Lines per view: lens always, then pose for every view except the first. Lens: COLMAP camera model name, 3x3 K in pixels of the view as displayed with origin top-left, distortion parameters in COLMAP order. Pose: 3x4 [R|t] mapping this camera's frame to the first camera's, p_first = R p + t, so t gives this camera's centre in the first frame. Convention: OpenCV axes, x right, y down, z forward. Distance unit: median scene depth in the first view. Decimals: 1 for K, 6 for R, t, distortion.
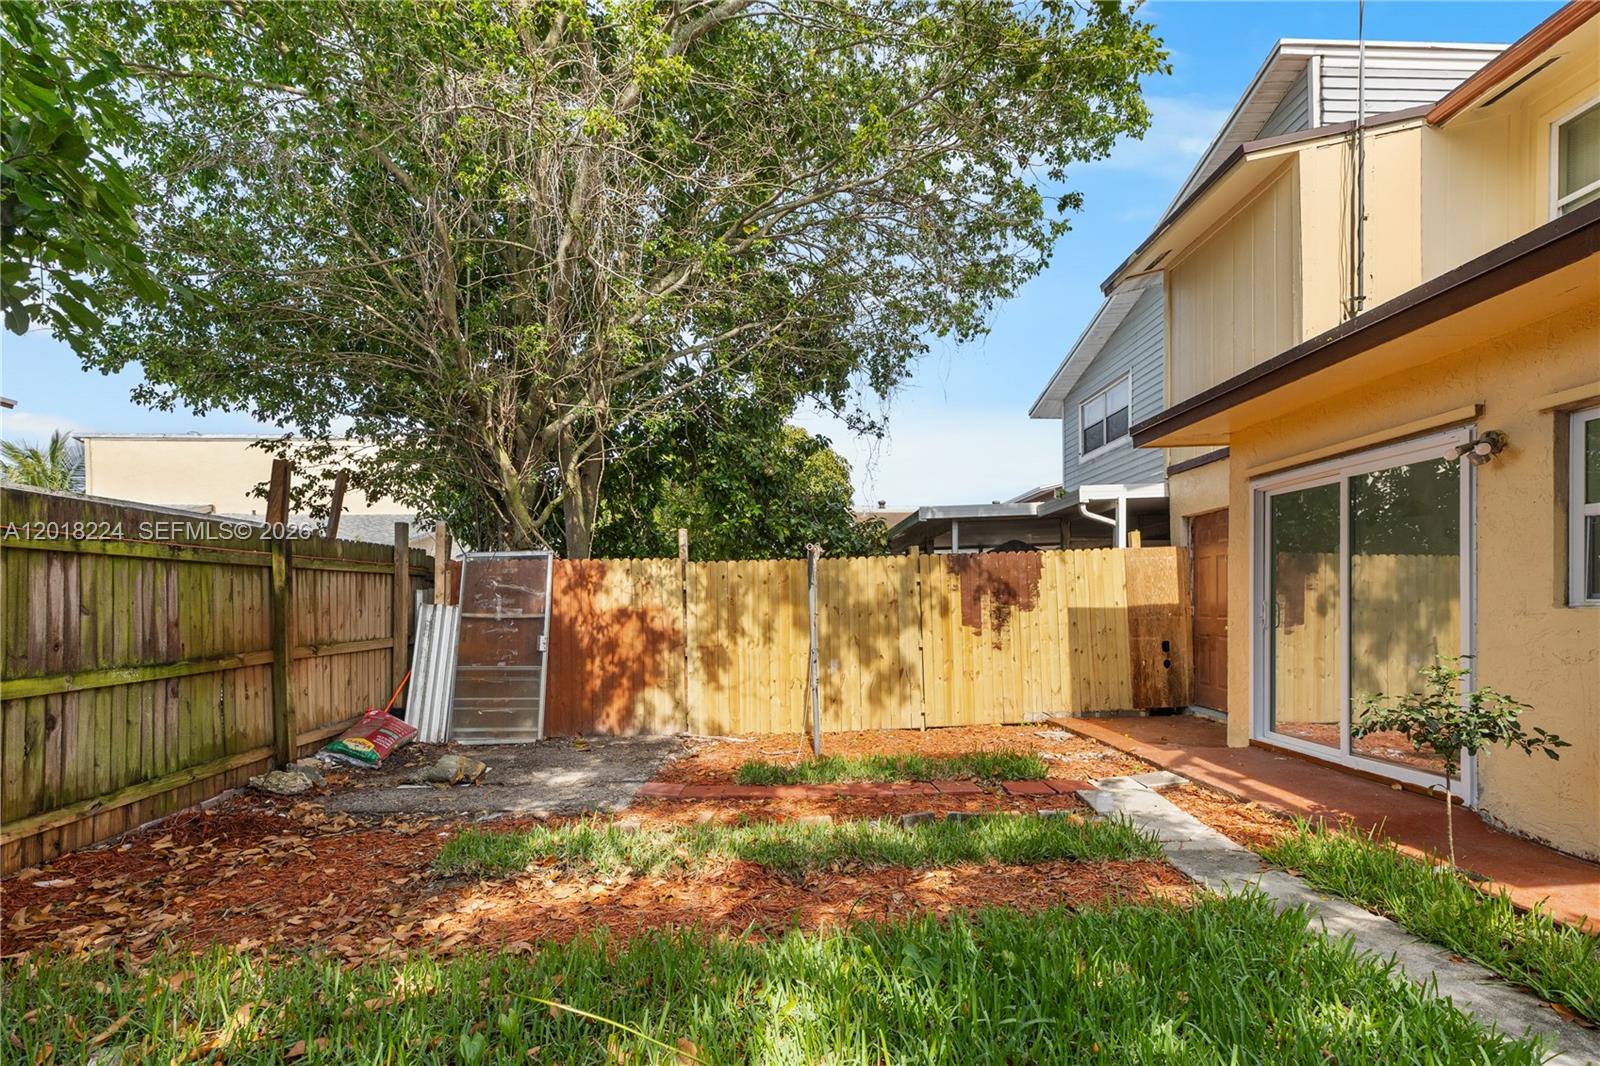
lens RADIAL K [[760.4, 0, 835.9], [0, 760.4, 605.0], [0, 0, 1]] dist [0.040179, 0.000112]
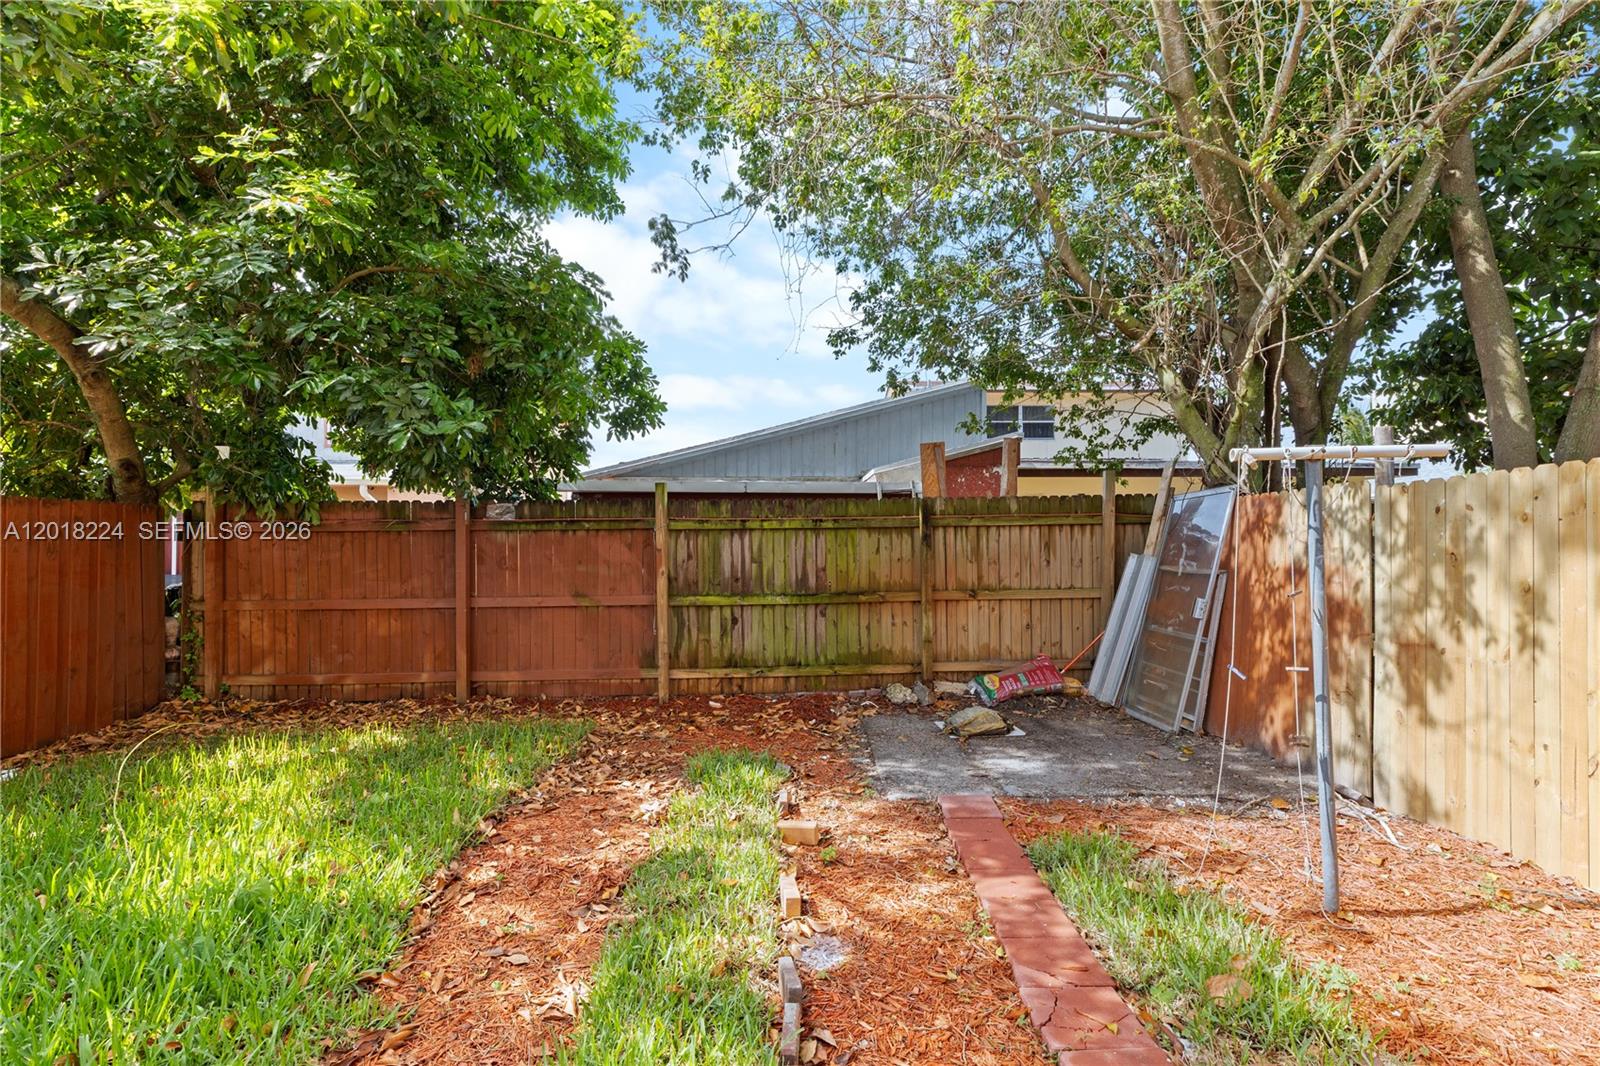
lens RADIAL K [[720.6, 0, 799.7], [0, 720.6, 529.5], [0, 0, 1]] dist [0.004123, -0.000756]
pose [[-0.037953, -0.028952, -0.998860, 0.354423], [0.007123, 0.999547, -0.029243, -0.007828], [0.999254, -0.008224, -0.037730, 0.606670]]
